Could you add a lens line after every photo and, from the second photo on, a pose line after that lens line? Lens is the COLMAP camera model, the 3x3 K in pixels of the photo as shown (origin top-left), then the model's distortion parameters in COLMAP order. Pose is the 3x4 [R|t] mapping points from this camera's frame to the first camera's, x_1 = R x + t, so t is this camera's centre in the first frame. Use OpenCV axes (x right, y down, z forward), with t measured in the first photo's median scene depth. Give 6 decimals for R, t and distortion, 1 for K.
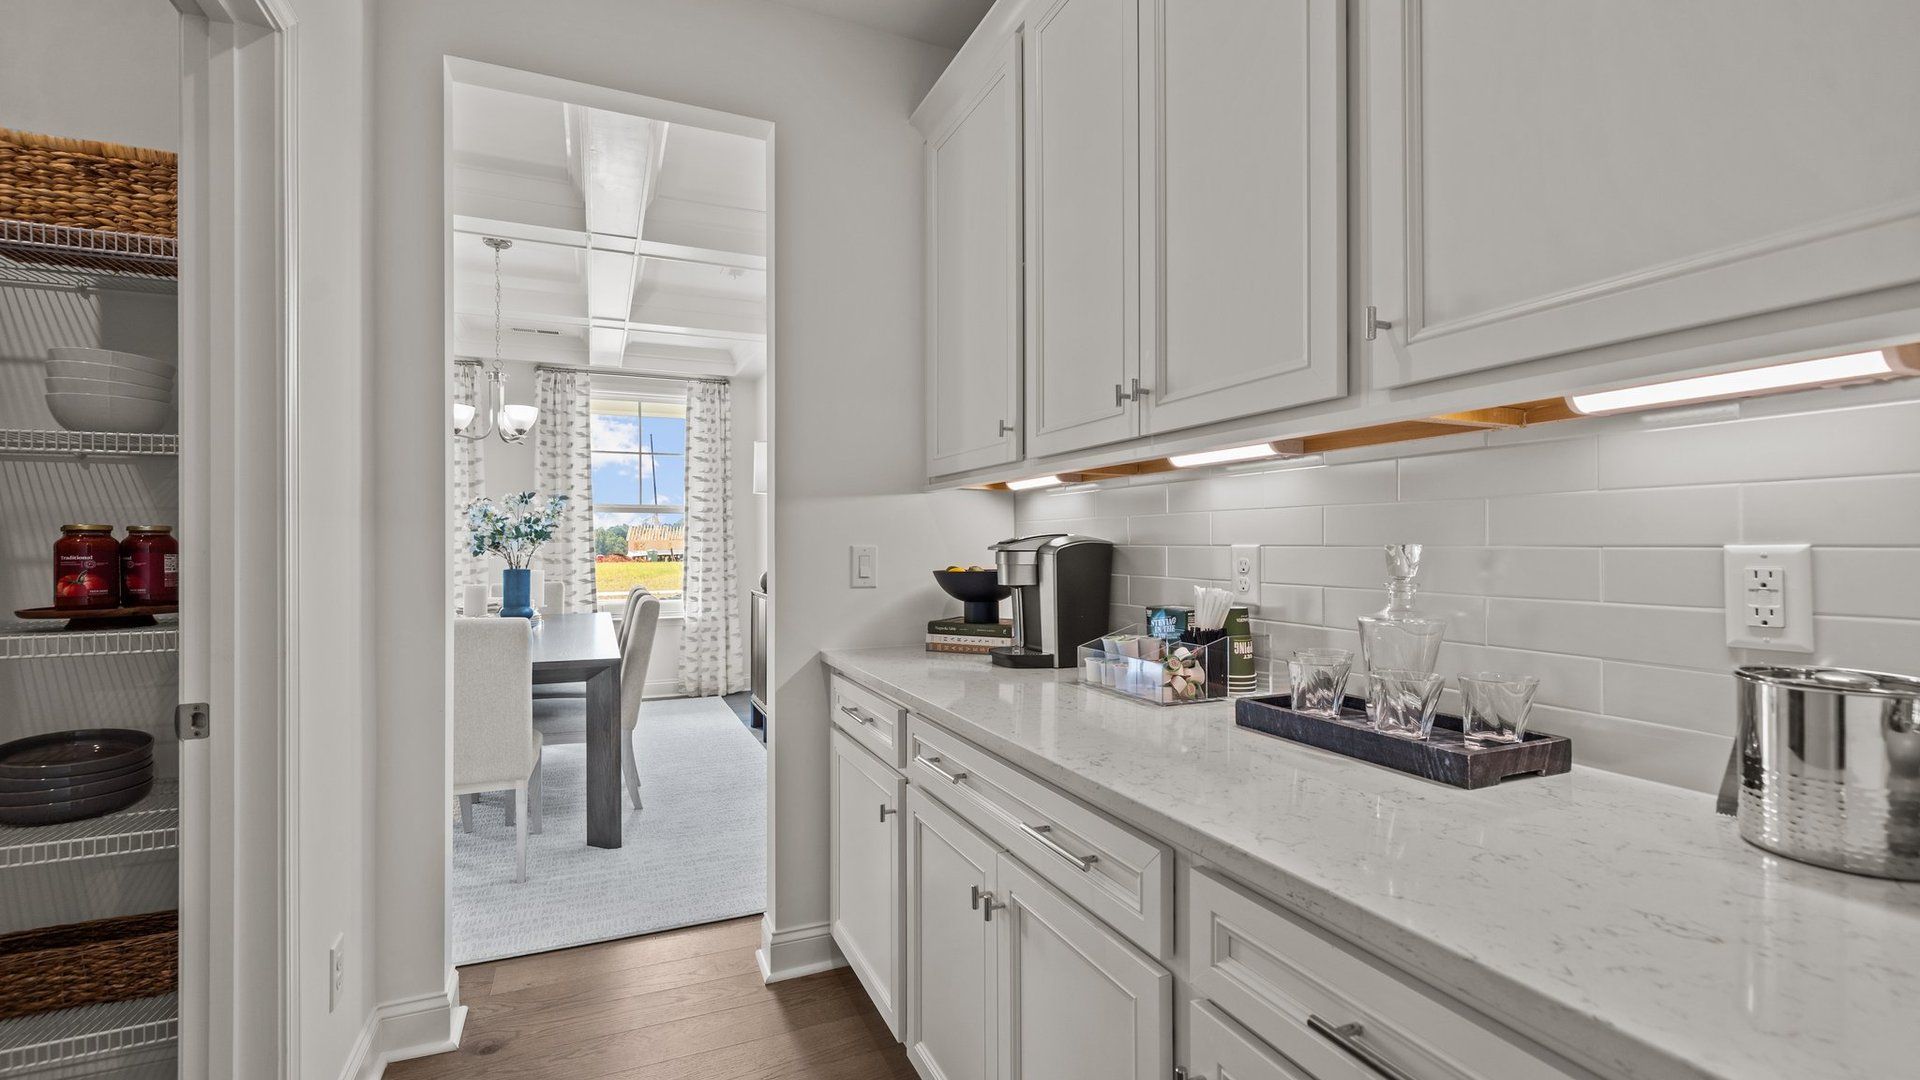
lens RADIAL K [[817.1, 0, 952.0], [0, 817.1, 547.9], [0, 0, 1]] dist [-0.001020, 0.000045]
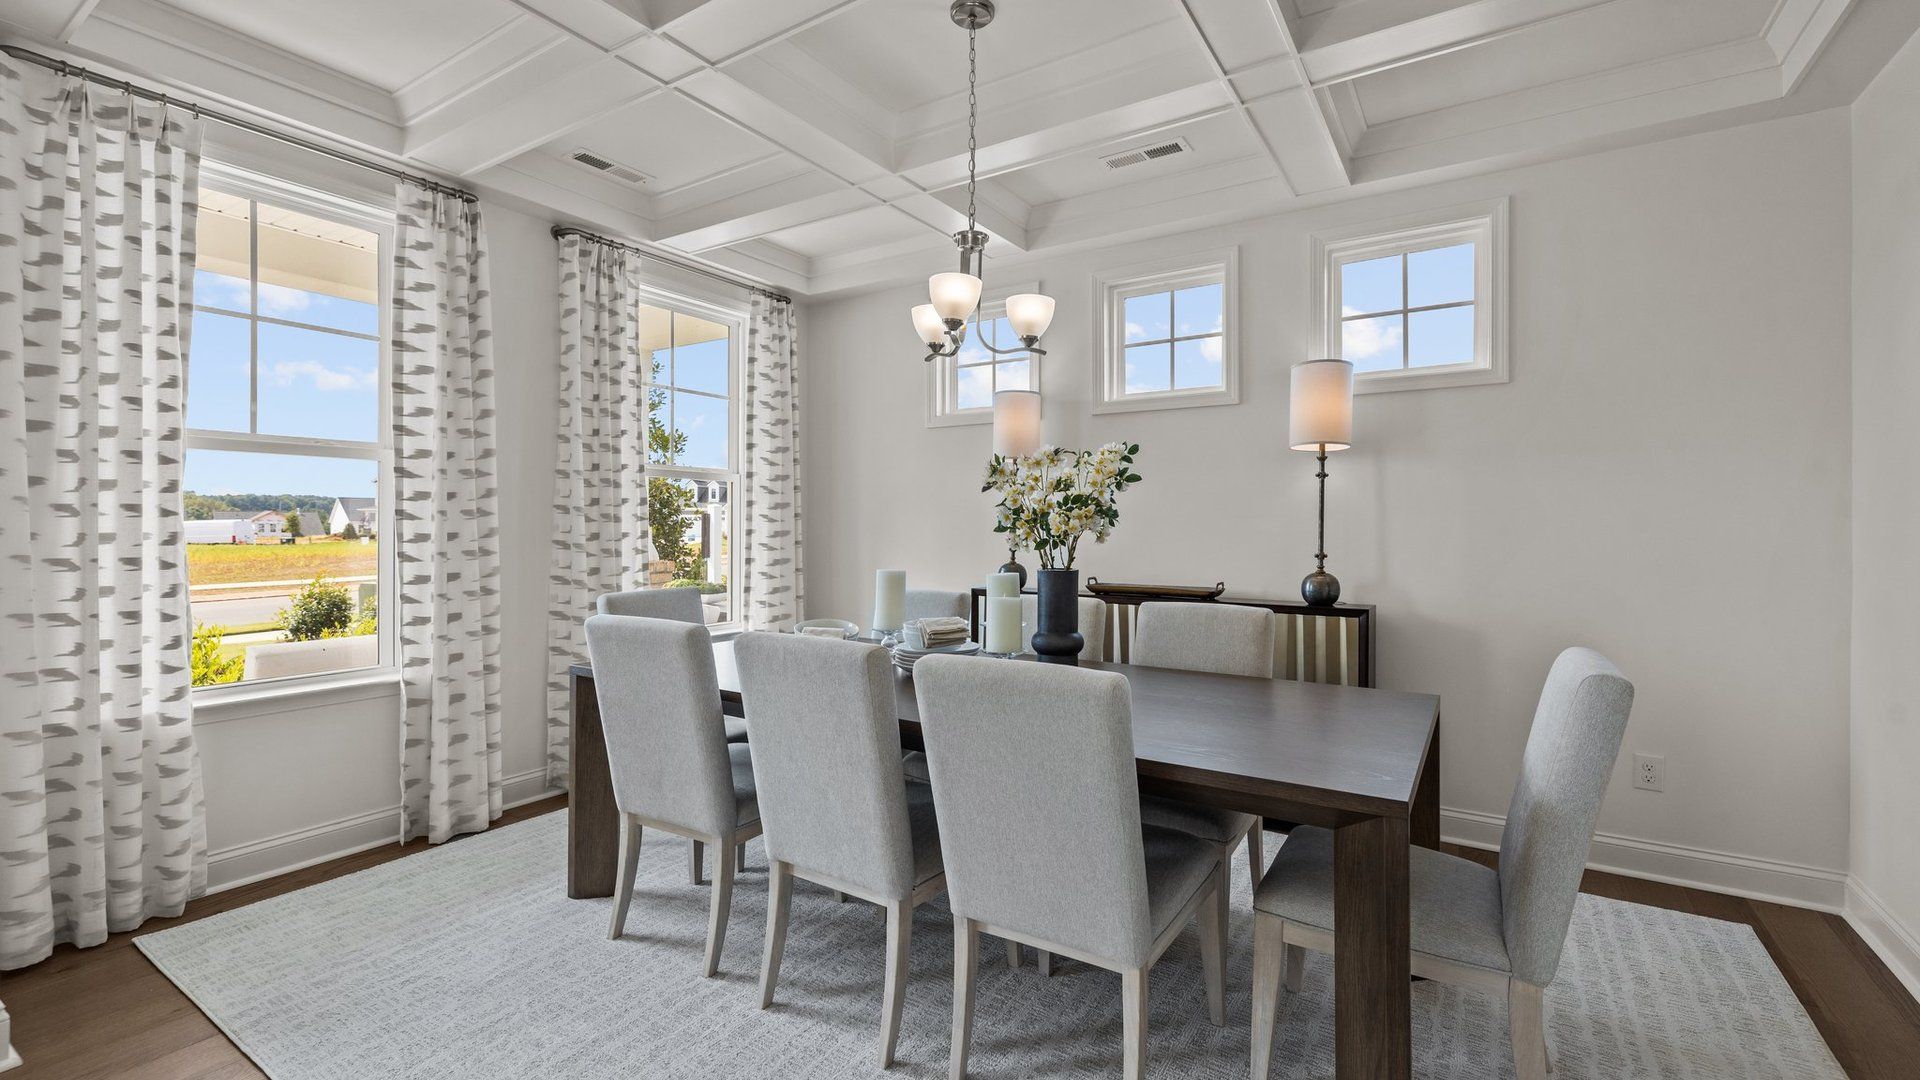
lens RADIAL K [[817.1, 0, 955.1], [0, 817.1, 530.5], [0, 0, 1]] dist [-0.001020, 0.000045]
pose [[0.839773, 0.002197, 0.542933, -0.604071], [-0.002395, 0.999997, -0.000342, -0.000897], [-0.542932, -0.001013, 0.839776, 0.350023]]
